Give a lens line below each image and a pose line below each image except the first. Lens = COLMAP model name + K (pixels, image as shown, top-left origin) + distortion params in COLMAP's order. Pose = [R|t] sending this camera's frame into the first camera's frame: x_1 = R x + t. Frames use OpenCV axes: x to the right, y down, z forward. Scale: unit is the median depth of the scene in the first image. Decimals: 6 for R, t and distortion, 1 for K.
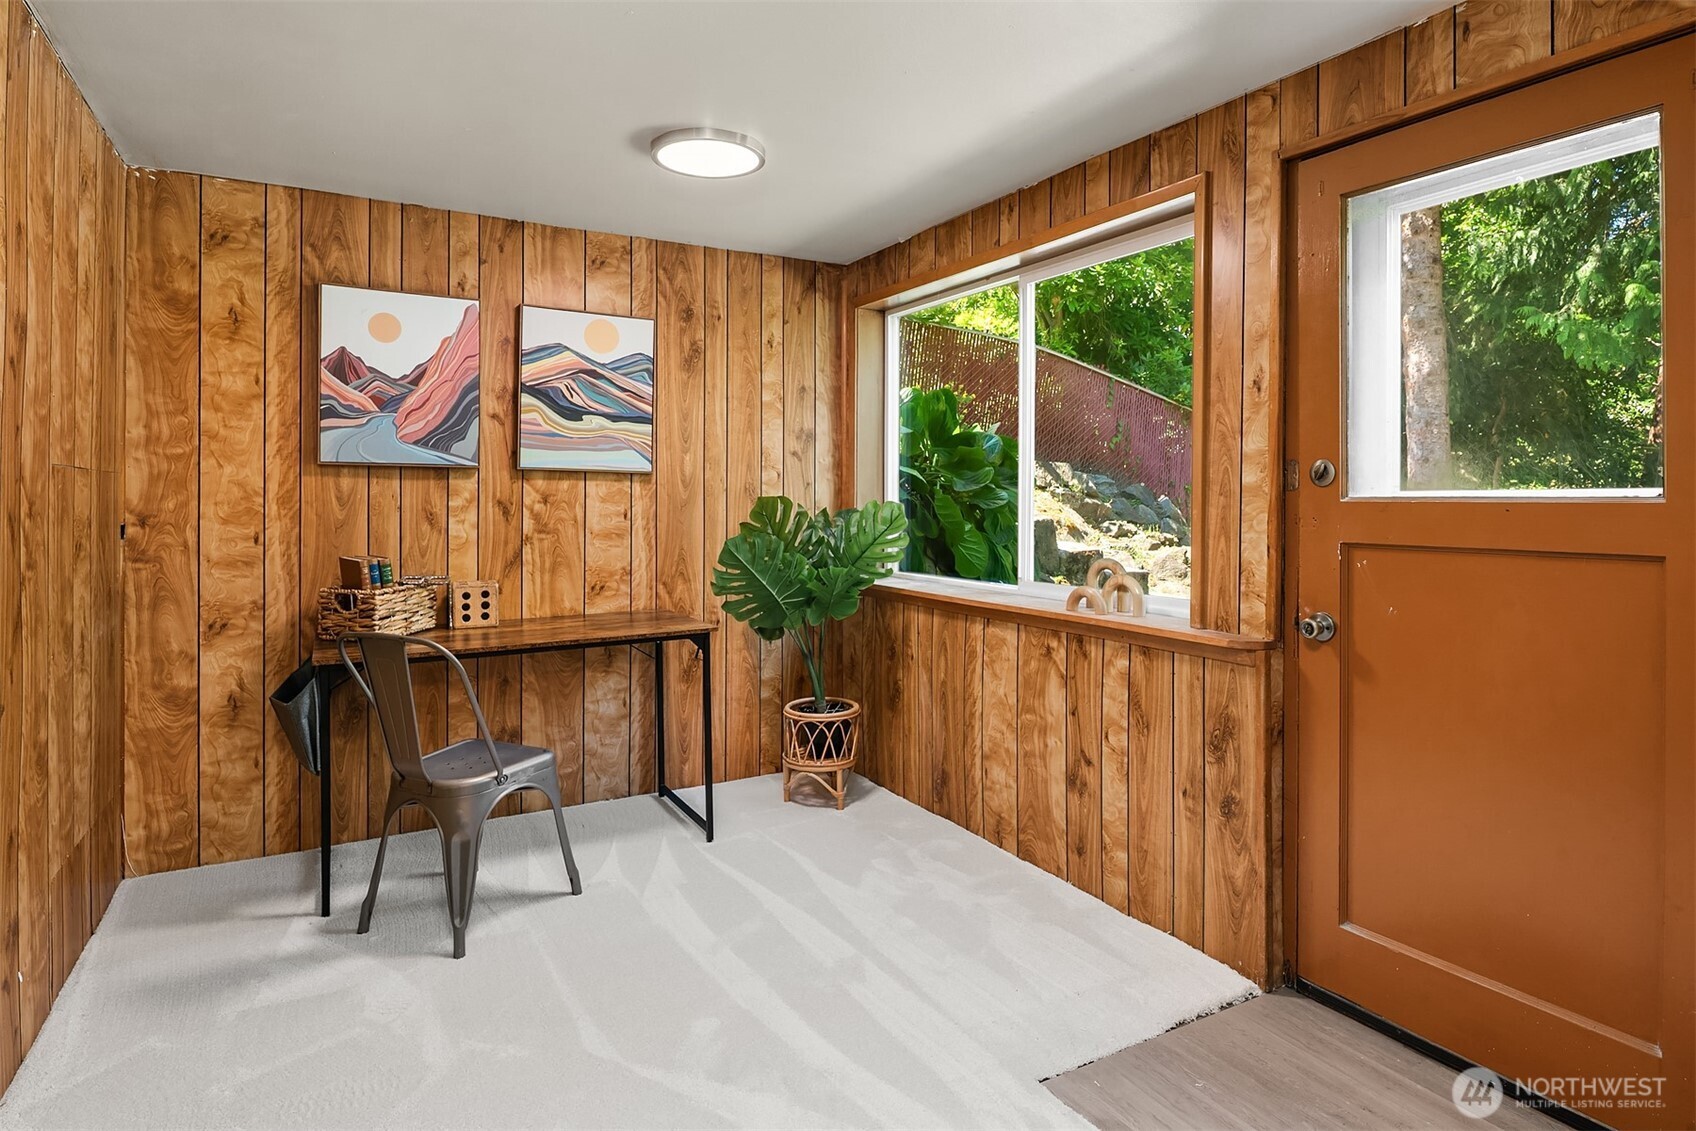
lens RADIAL K [[952.9, 0, 842.4], [0, 952.9, 453.0], [0, 0, 1]] dist [-0.000526, -0.001510]
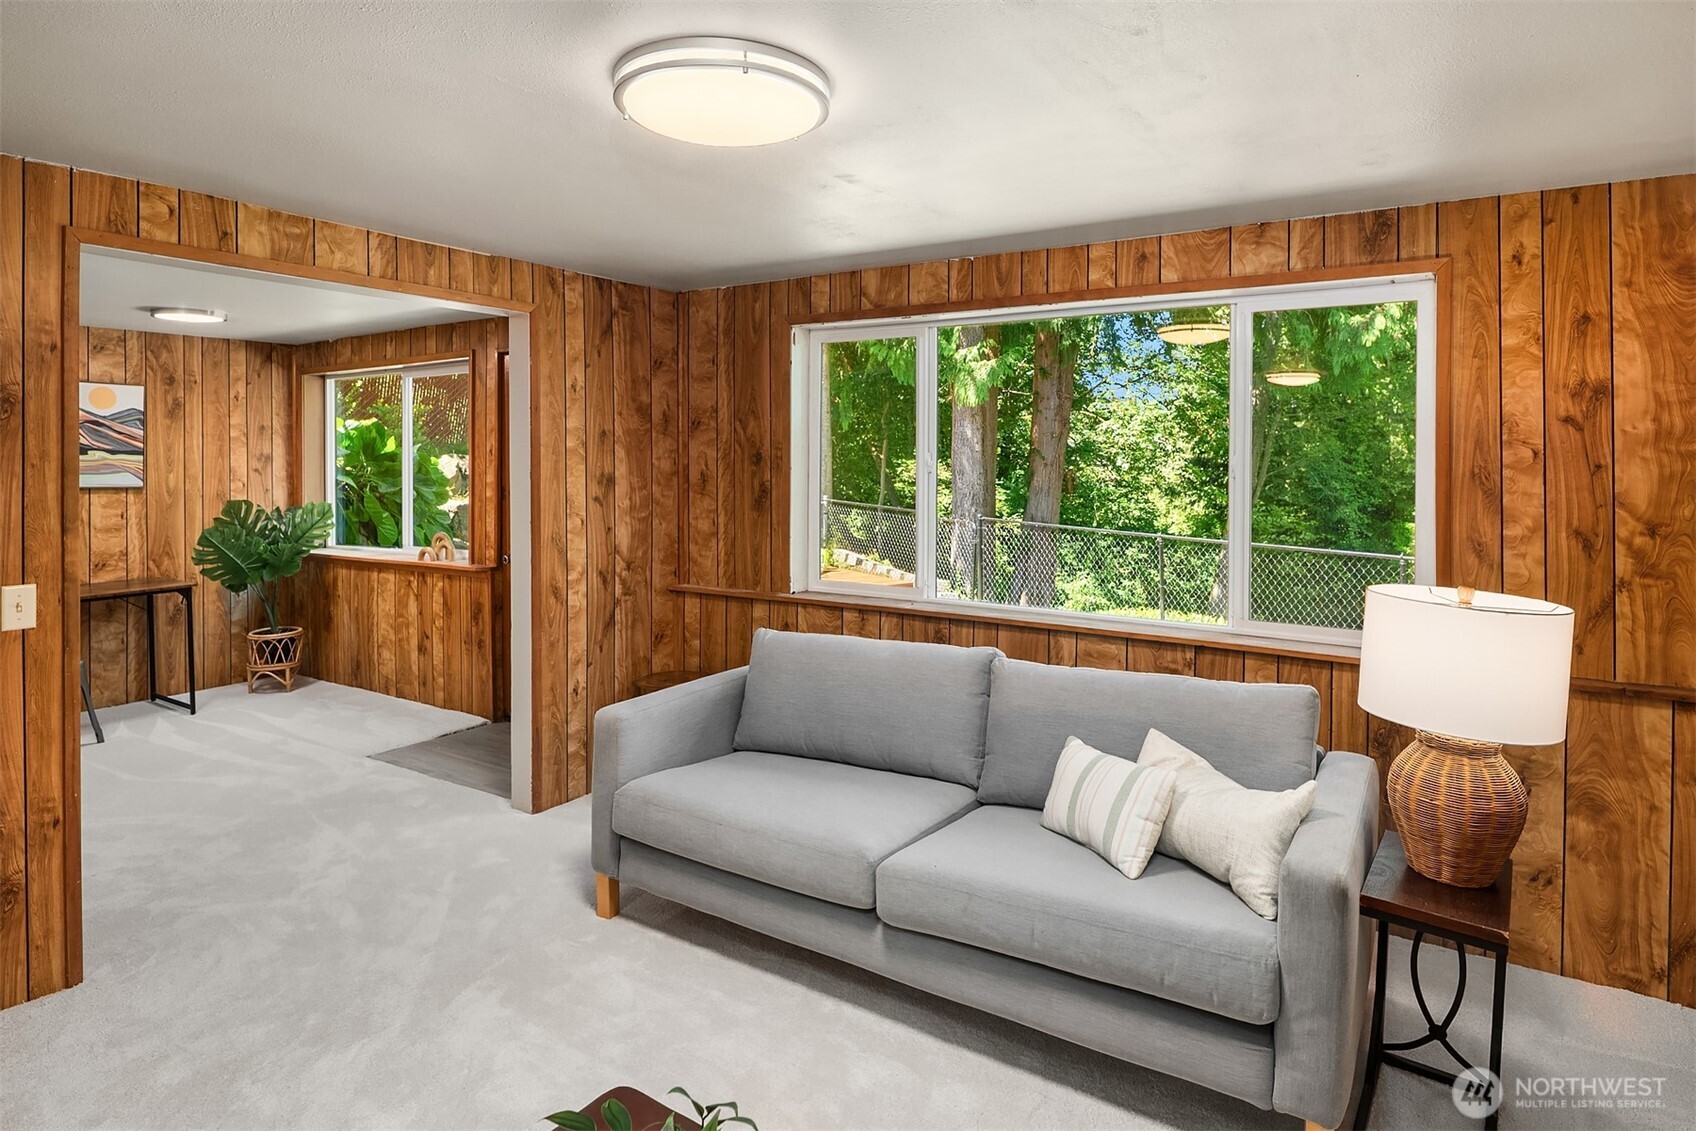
lens RADIAL K [[952.9, 0, 842.4], [0, 952.9, 453.0], [0, 0, 1]] dist [-0.000526, -0.001510]
pose [[0.889646, -0.004417, 0.456629, 0.095668], [-0.010962, 0.999459, 0.031024, -0.091937], [-0.456519, -0.032606, 0.889116, -0.838464]]
